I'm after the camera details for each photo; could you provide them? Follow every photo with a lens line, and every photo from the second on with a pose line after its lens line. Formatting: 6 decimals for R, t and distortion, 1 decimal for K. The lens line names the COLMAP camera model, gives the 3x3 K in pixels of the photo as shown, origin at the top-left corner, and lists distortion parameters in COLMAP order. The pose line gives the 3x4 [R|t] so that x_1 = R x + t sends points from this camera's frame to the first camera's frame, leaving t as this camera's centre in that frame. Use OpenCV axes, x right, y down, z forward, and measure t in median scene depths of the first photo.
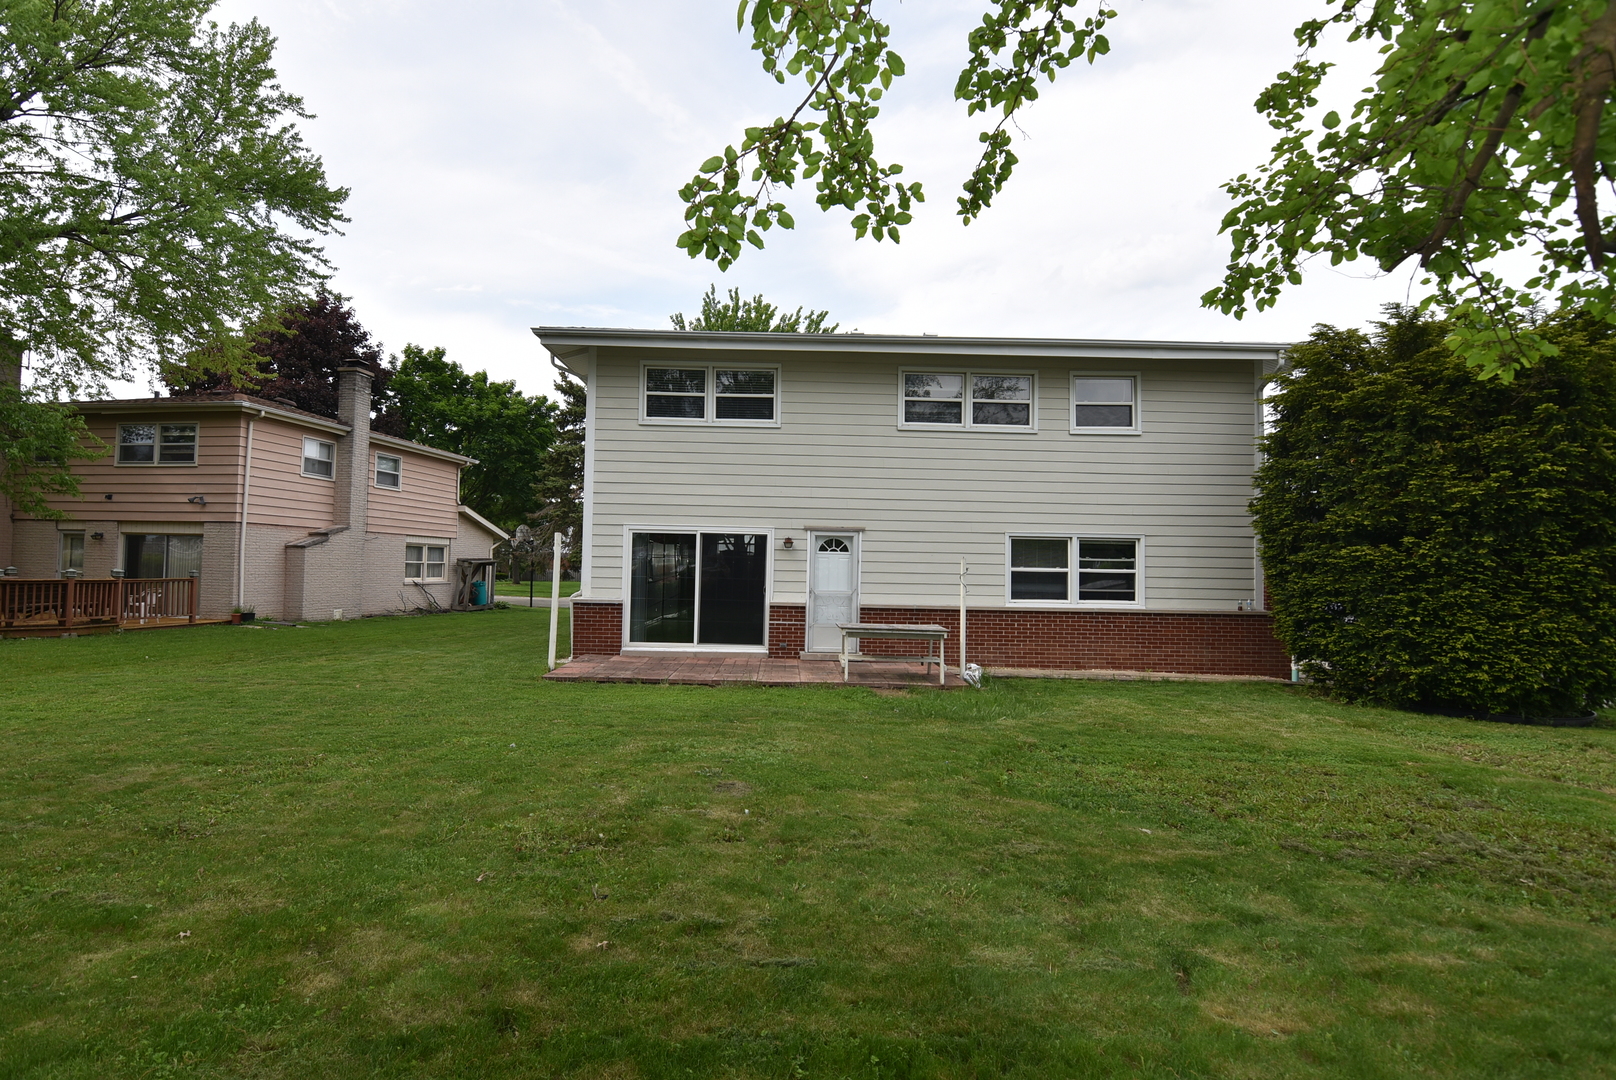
lens RADIAL K [[788.3, 0, 807.6], [0, 788.3, 539.2], [0, 0, 1]] dist [-0.007666, -0.009483]
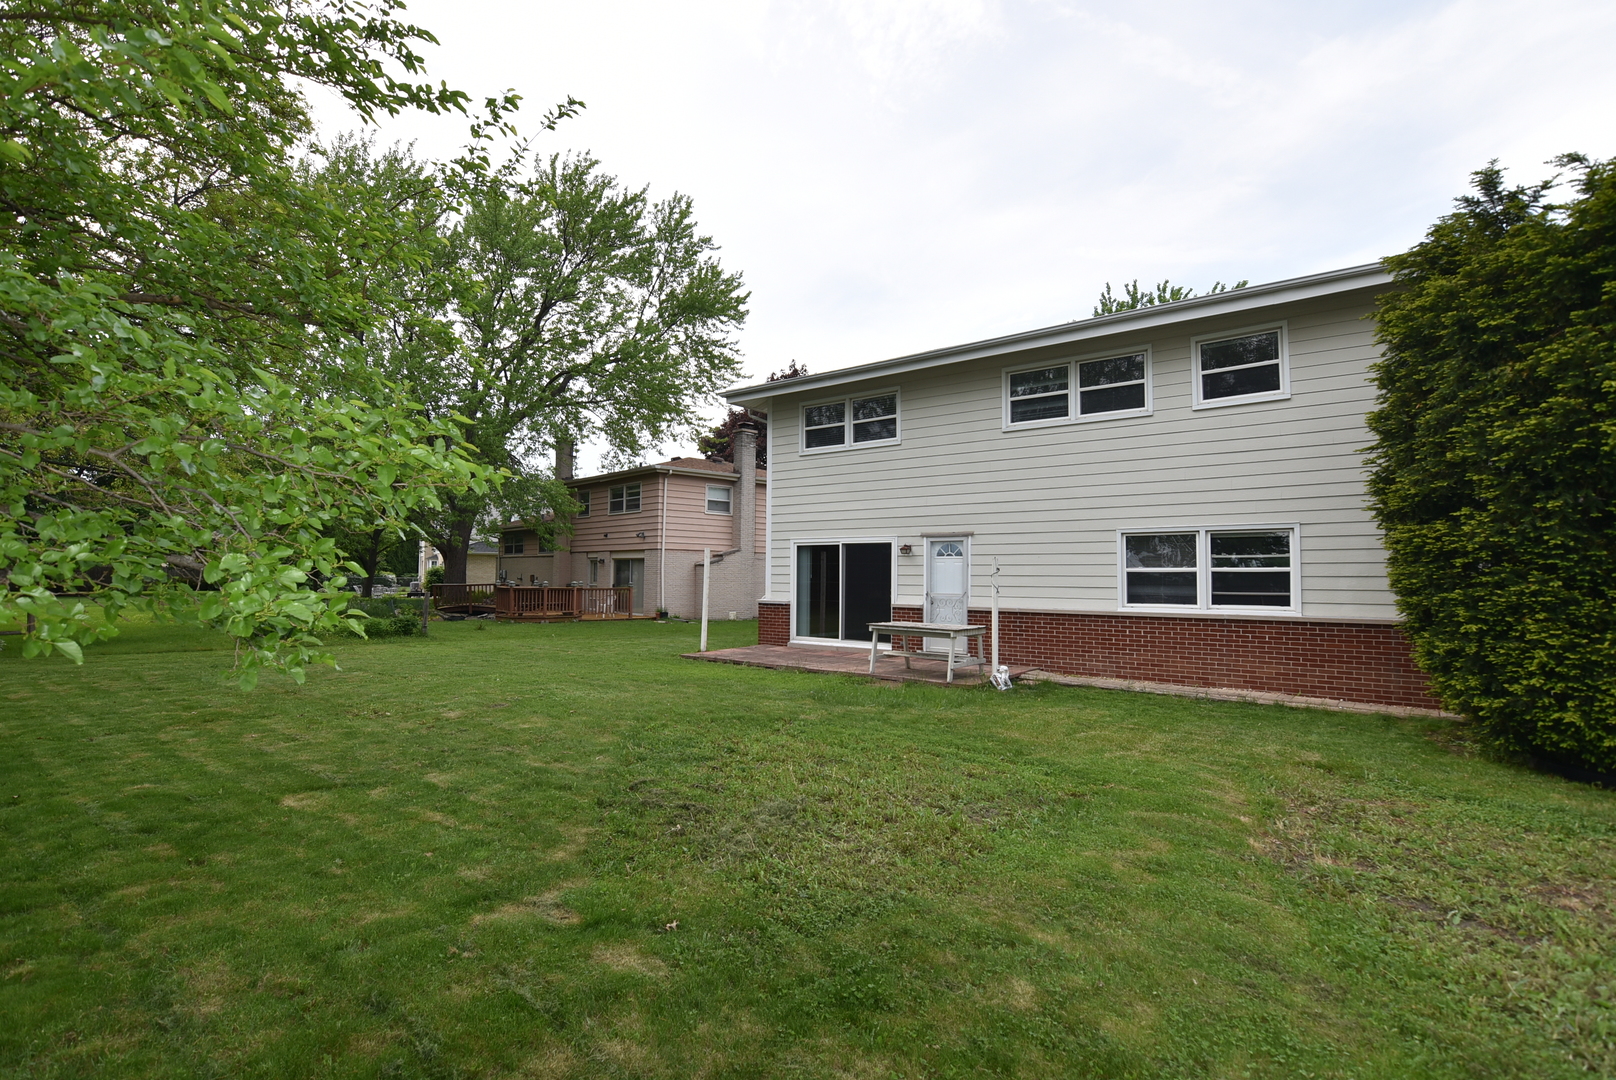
lens RADIAL K [[788.3, 0, 799.6], [0, 788.3, 540.8], [0, 0, 1]] dist [-0.007666, -0.009483]
pose [[0.768670, -0.042592, -0.638227, 0.546924], [0.030074, 0.999084, -0.030453, 0.021191], [0.638939, 0.004214, 0.769246, 0.070874]]
